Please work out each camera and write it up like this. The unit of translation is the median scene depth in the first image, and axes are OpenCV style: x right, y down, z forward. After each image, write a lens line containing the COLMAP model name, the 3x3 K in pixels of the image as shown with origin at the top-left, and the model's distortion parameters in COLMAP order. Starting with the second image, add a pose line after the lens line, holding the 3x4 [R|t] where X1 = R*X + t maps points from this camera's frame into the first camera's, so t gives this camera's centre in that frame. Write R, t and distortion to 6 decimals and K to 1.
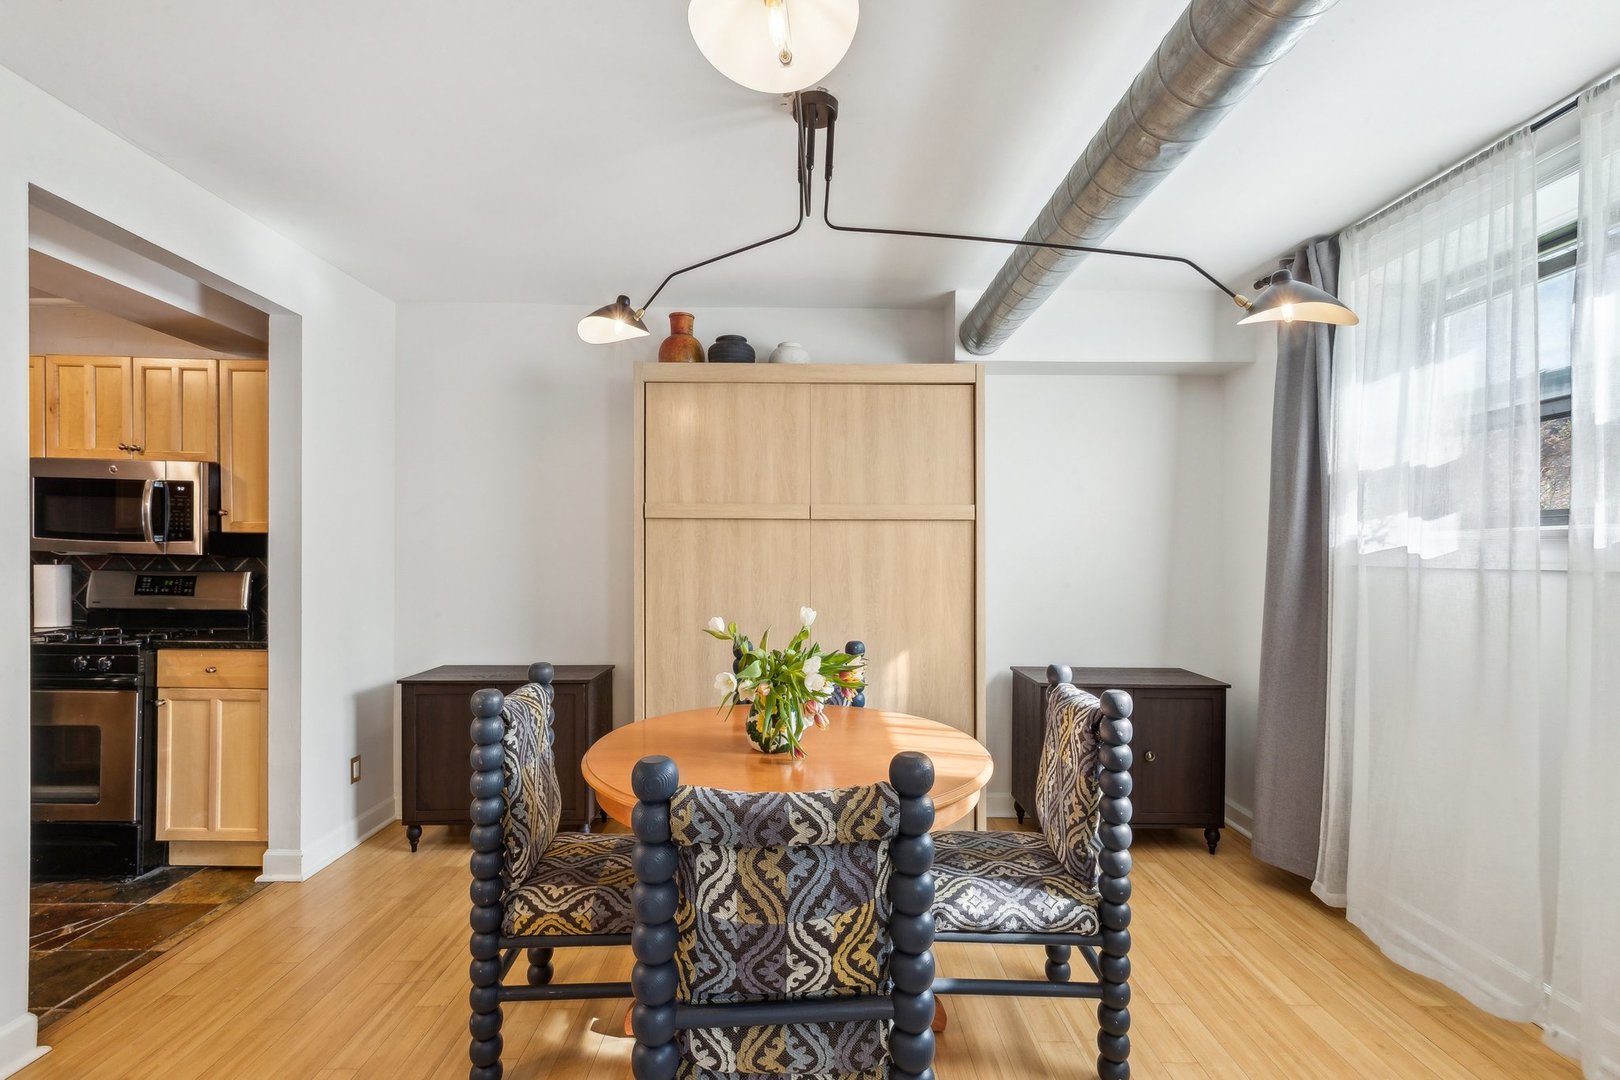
lens RADIAL K [[731.7, 0, 805.3], [0, 731.7, 556.4], [0, 0, 1]] dist [0.000071, 0.000172]
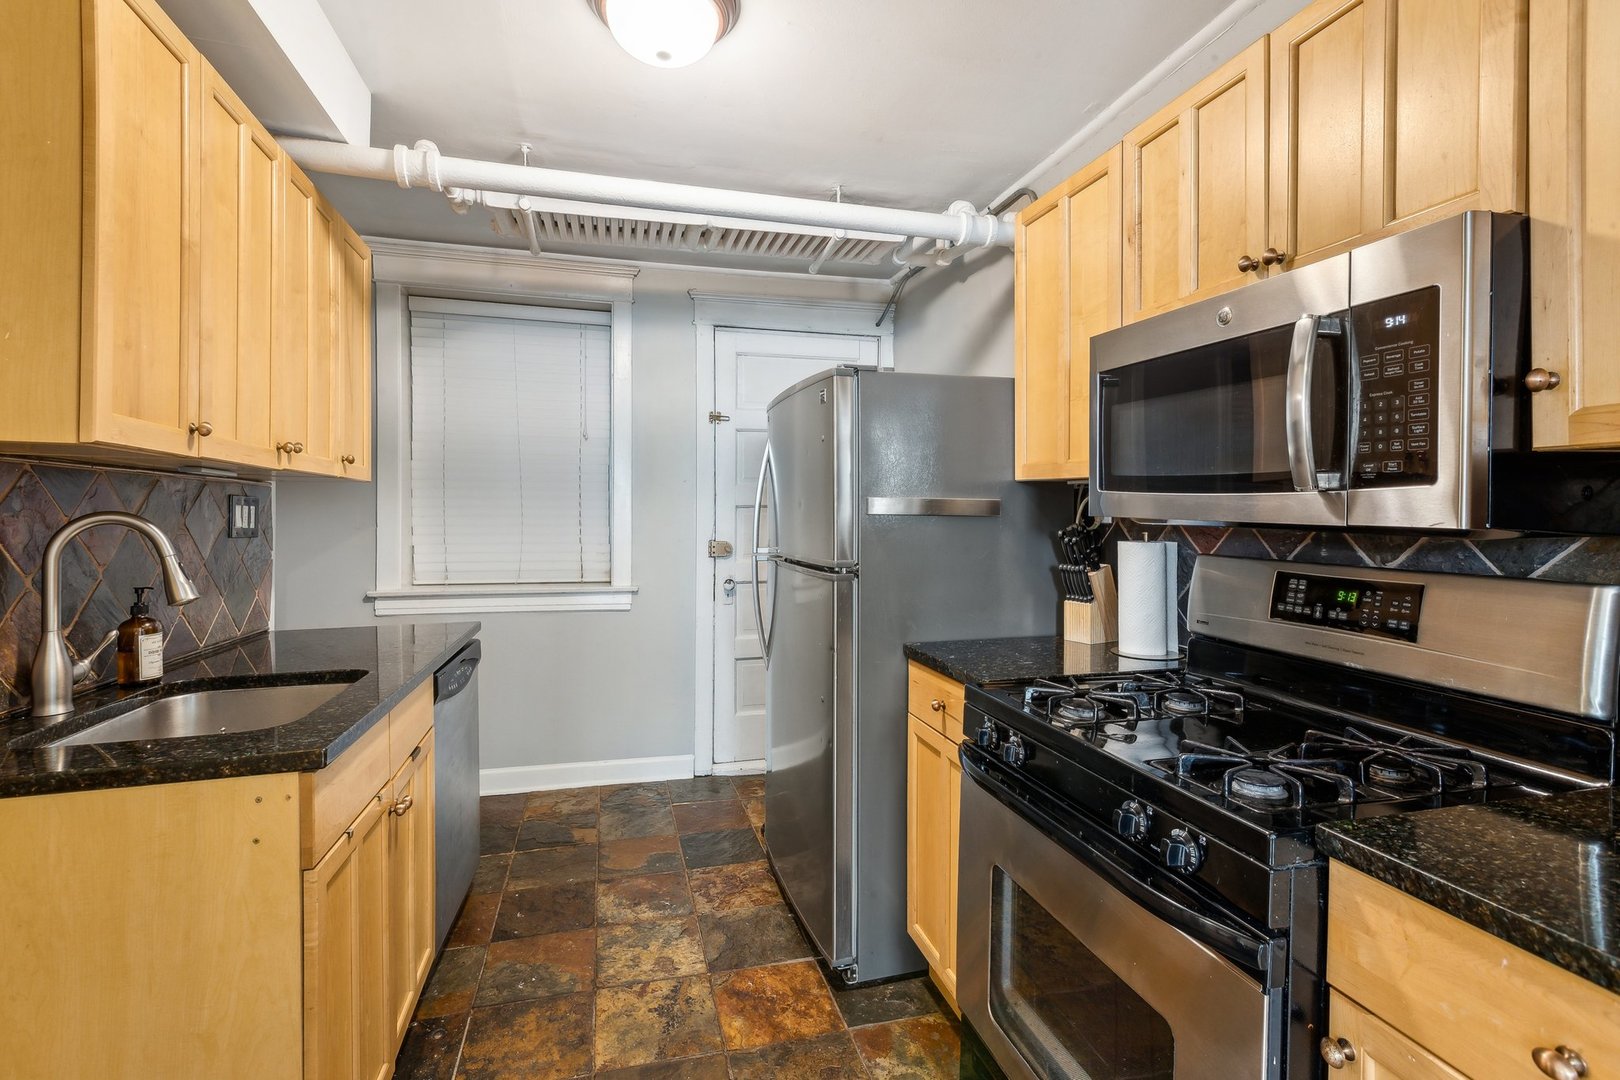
lens RADIAL K [[736.3, 0, 794.7], [0, 736.3, 516.4], [0, 0, 1]] dist [-0.001668, -0.000137]
pose [[0.236886, -0.001034, -0.971537, -0.642530], [-0.007802, 0.999965, -0.002967, -0.004490], [0.971506, 0.008283, 0.236869, 0.713310]]
